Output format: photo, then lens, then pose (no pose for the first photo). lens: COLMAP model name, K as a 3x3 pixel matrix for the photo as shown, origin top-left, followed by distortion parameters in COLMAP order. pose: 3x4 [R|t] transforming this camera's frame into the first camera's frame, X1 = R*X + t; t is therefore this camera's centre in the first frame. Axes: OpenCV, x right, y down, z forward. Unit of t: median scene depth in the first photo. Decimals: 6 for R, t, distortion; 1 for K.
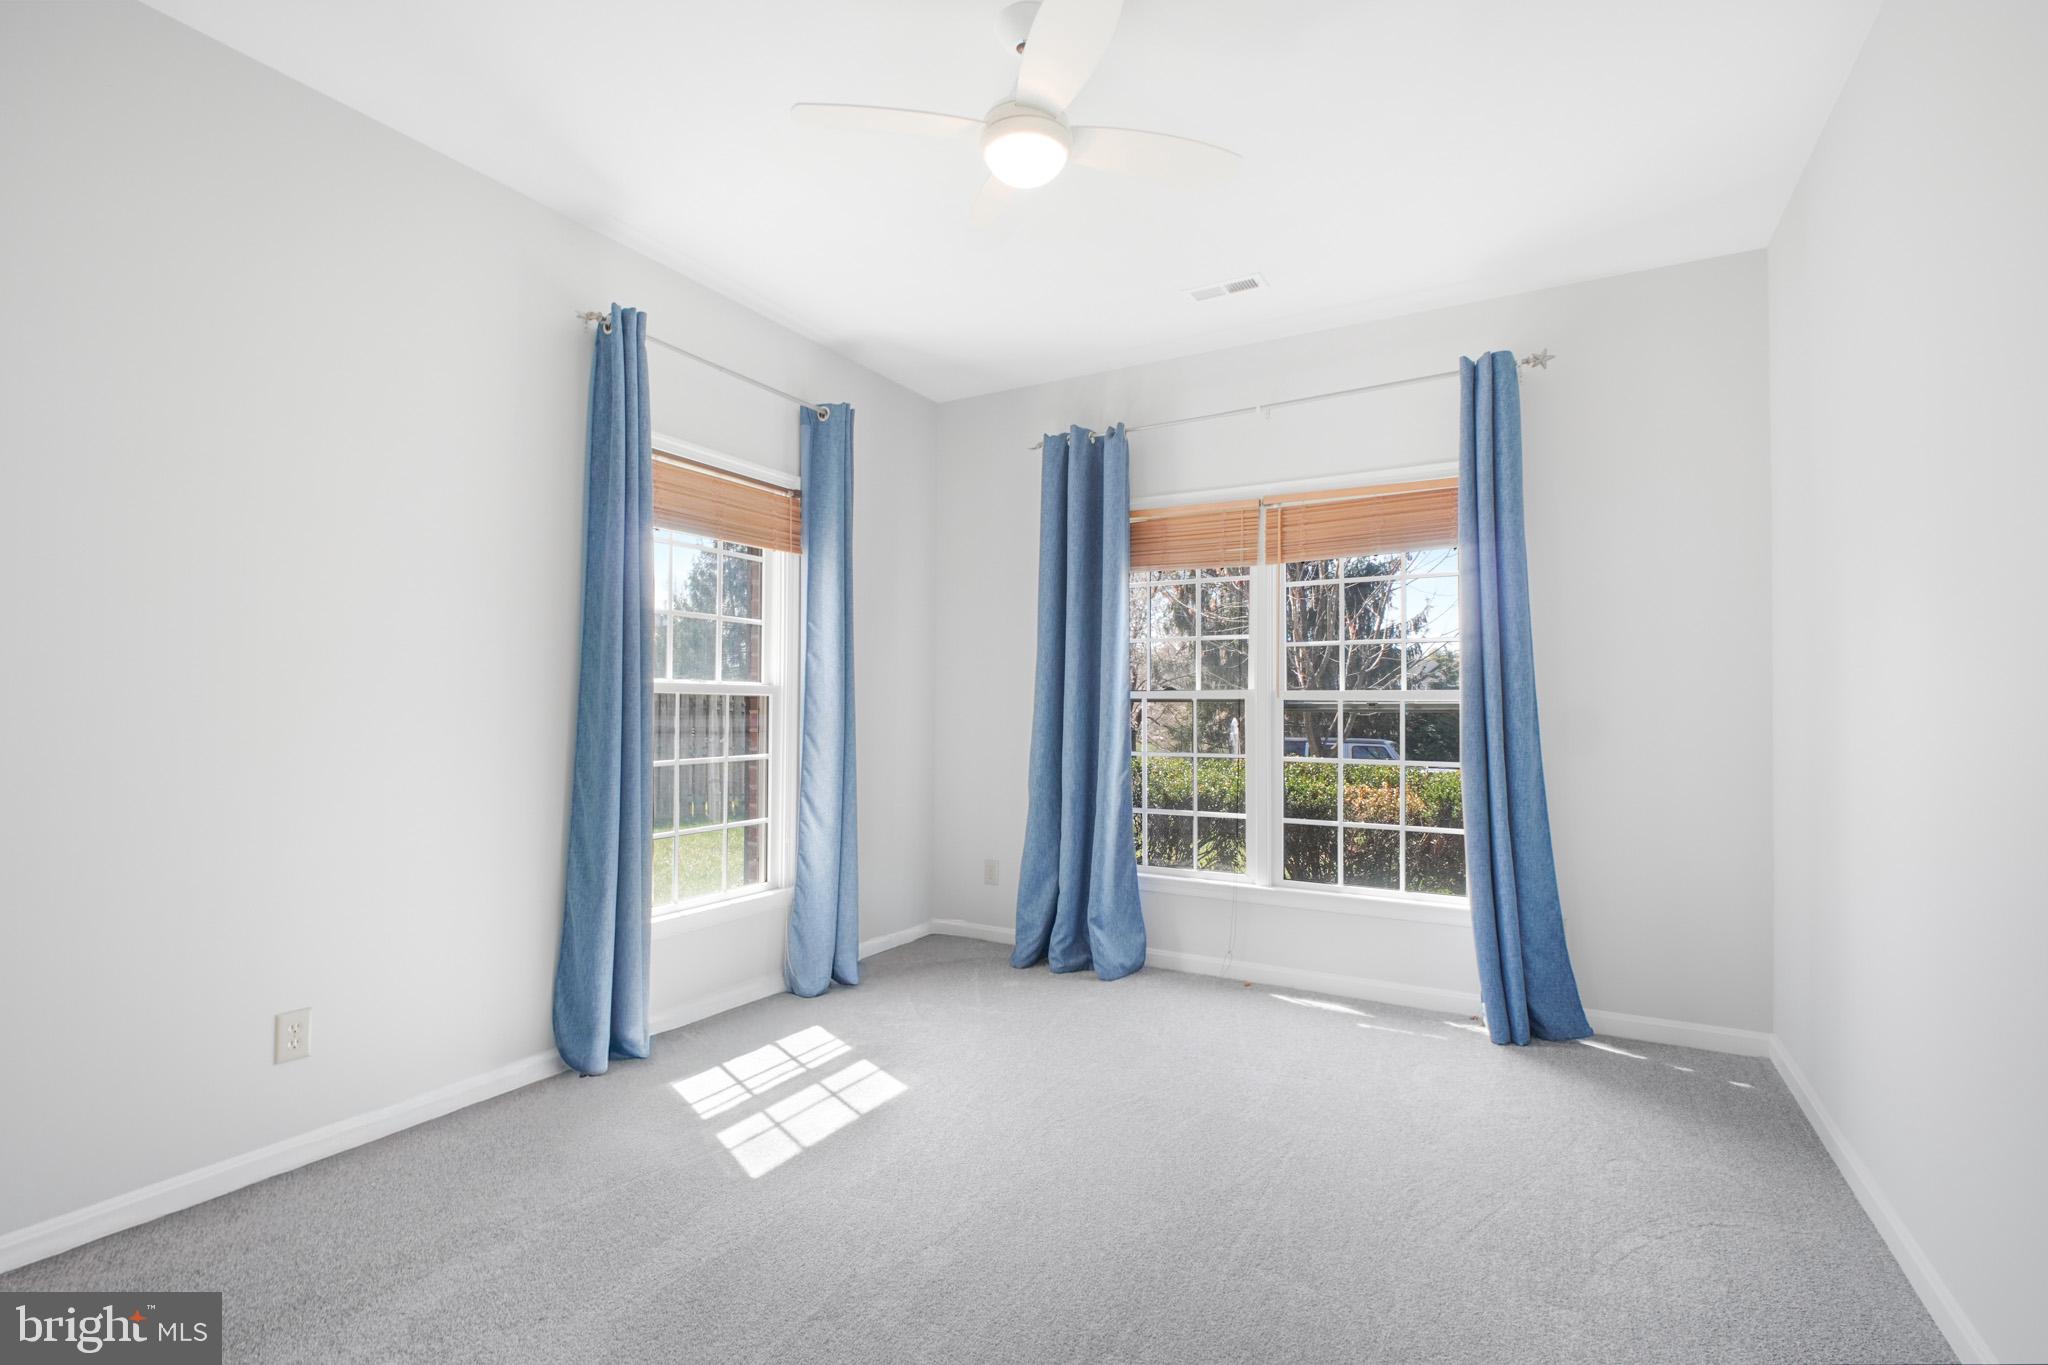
lens RADIAL K [[932.8, 0, 1002.2], [0, 932.8, 700.3], [0, 0, 1]] dist [-0.000246, -0.008243]
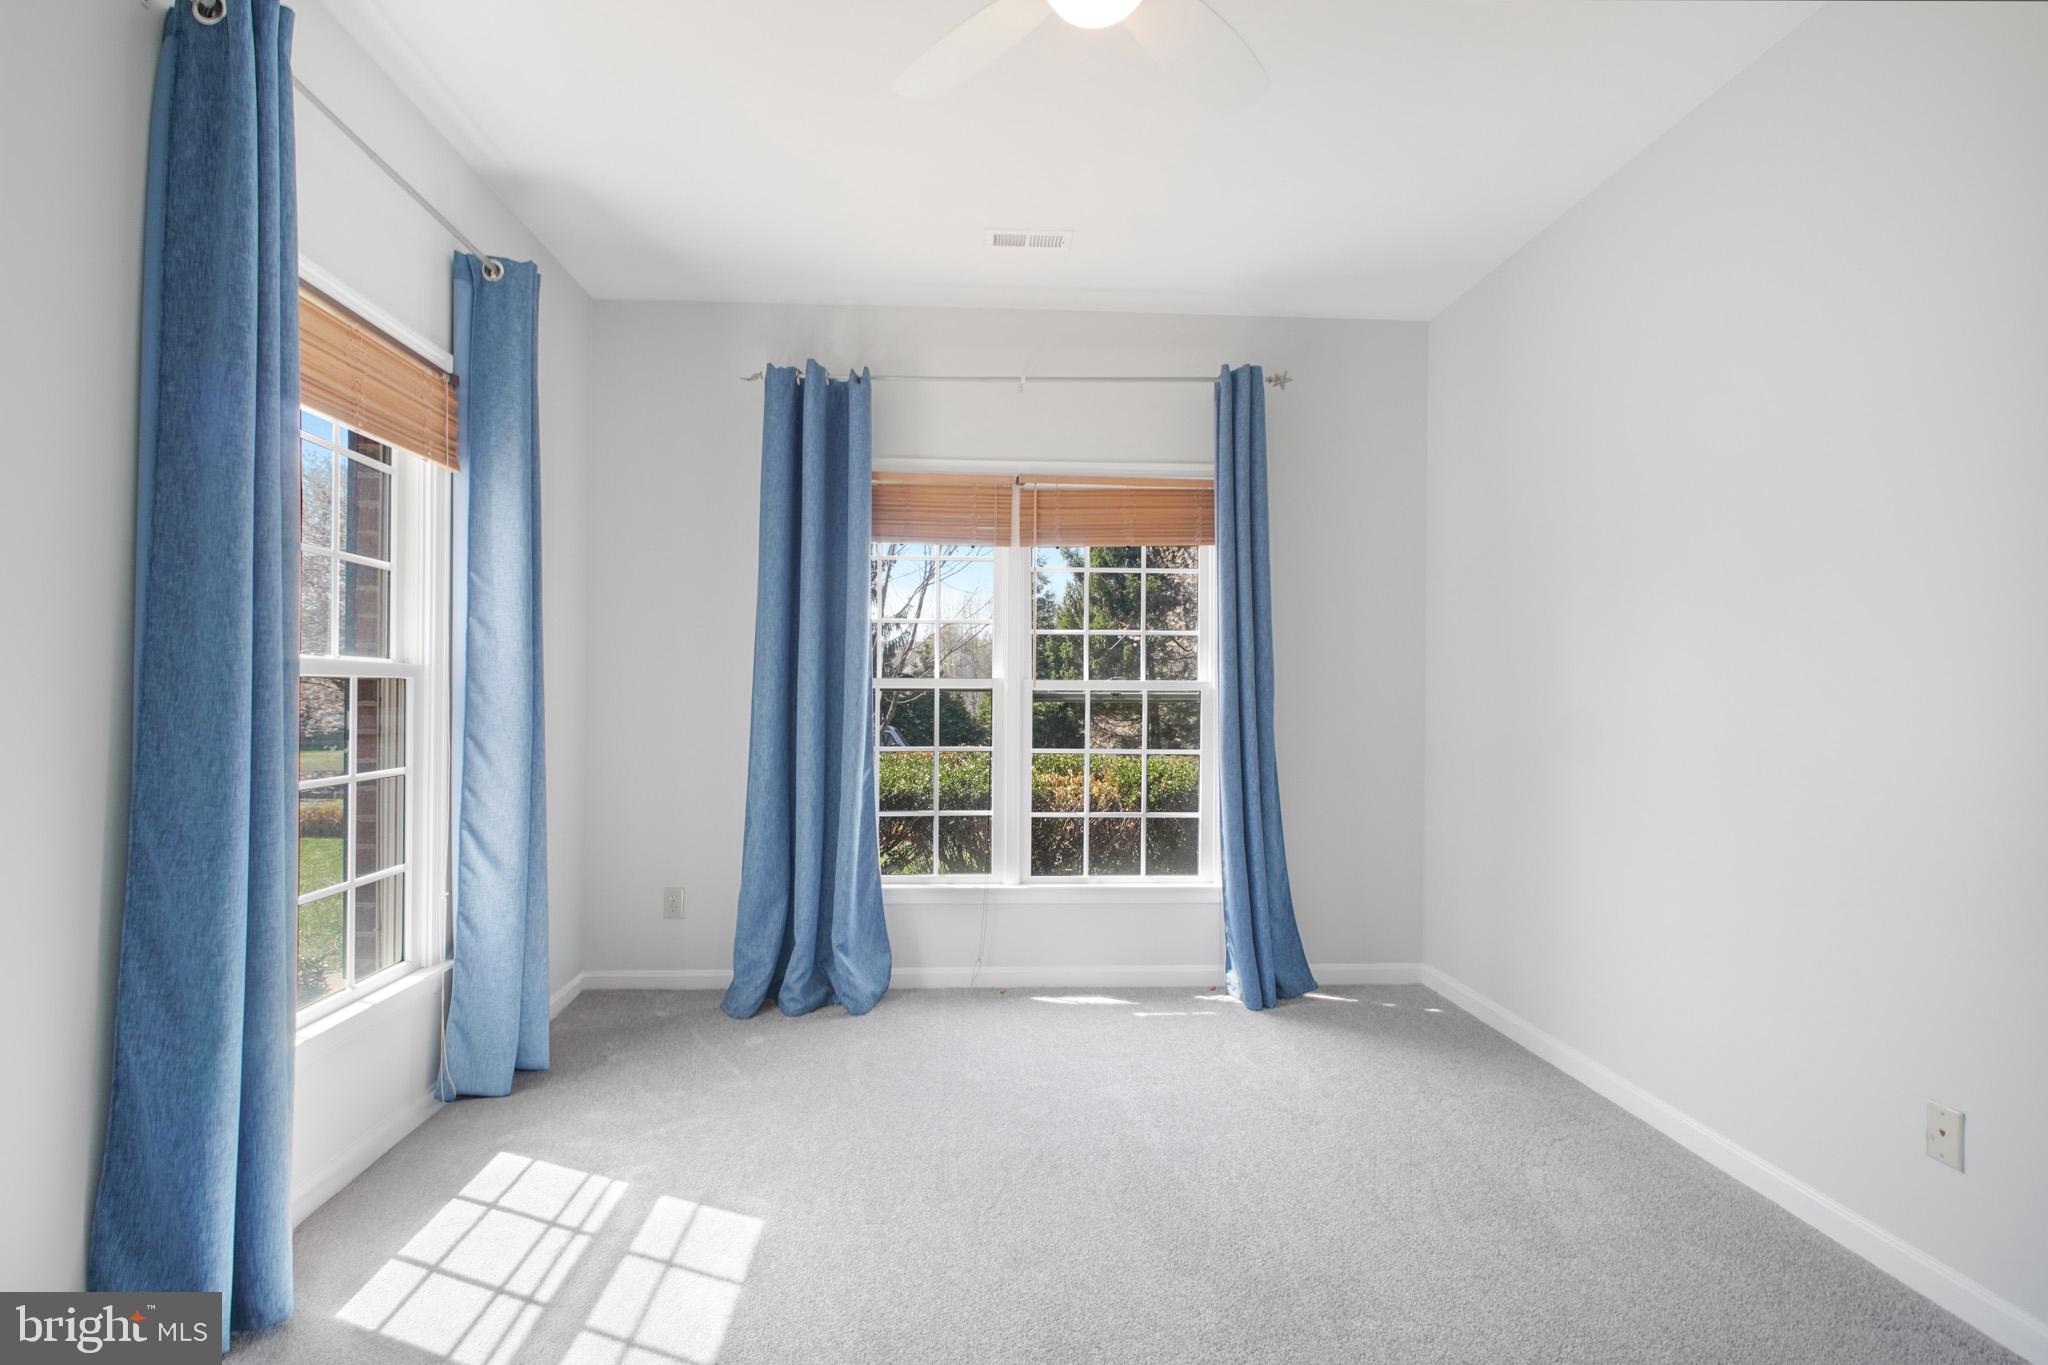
lens RADIAL K [[932.8, 0, 1002.2], [0, 932.8, 700.3], [0, 0, 1]] dist [-0.000246, -0.008243]
pose [[0.839746, -0.001733, 0.542976, -0.251191], [-0.006370, 0.999895, 0.013042, -0.001517], [-0.542941, -0.014411, 0.839647, 0.215583]]
